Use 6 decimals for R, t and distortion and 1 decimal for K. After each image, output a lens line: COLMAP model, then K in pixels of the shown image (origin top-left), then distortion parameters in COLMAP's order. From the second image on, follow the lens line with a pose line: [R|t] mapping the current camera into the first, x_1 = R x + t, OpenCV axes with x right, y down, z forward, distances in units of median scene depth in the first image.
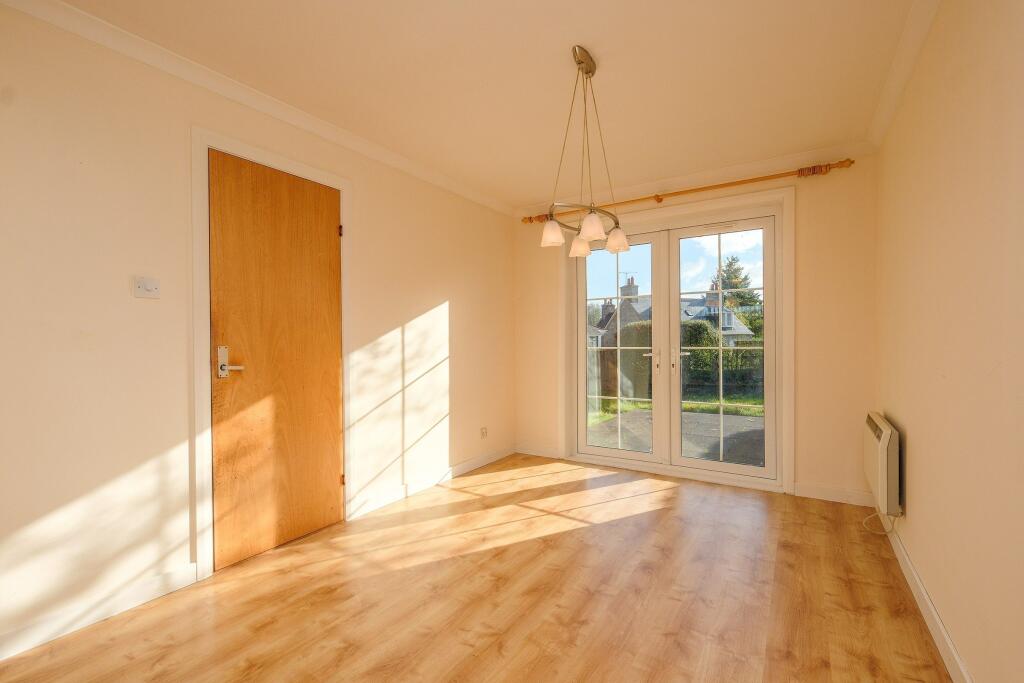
lens RADIAL K [[444.1, 0, 518.7], [0, 444.1, 345.3], [0, 0, 1]] dist [-0.001186, -0.000773]
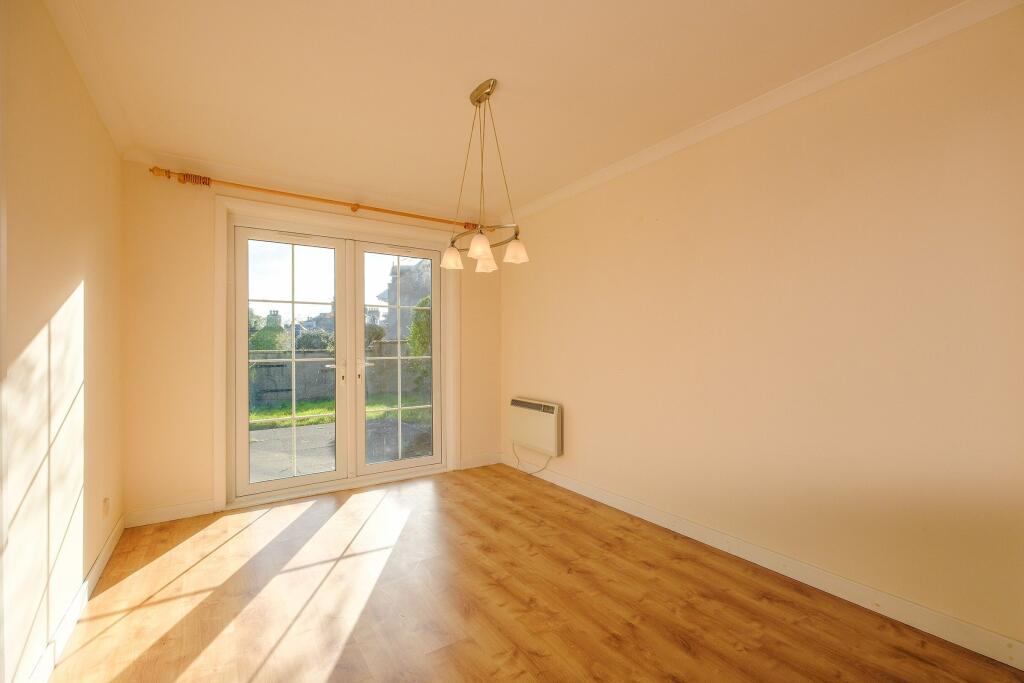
lens RADIAL K [[444.1, 0, 518.7], [0, 444.1, 345.3], [0, 0, 1]] dist [-0.001186, -0.000773]
pose [[0.392868, 0.009885, 0.919542, -0.452651], [0.009445, 0.999846, -0.014784, -0.005930], [-0.919546, 0.014494, 0.392714, 0.285096]]
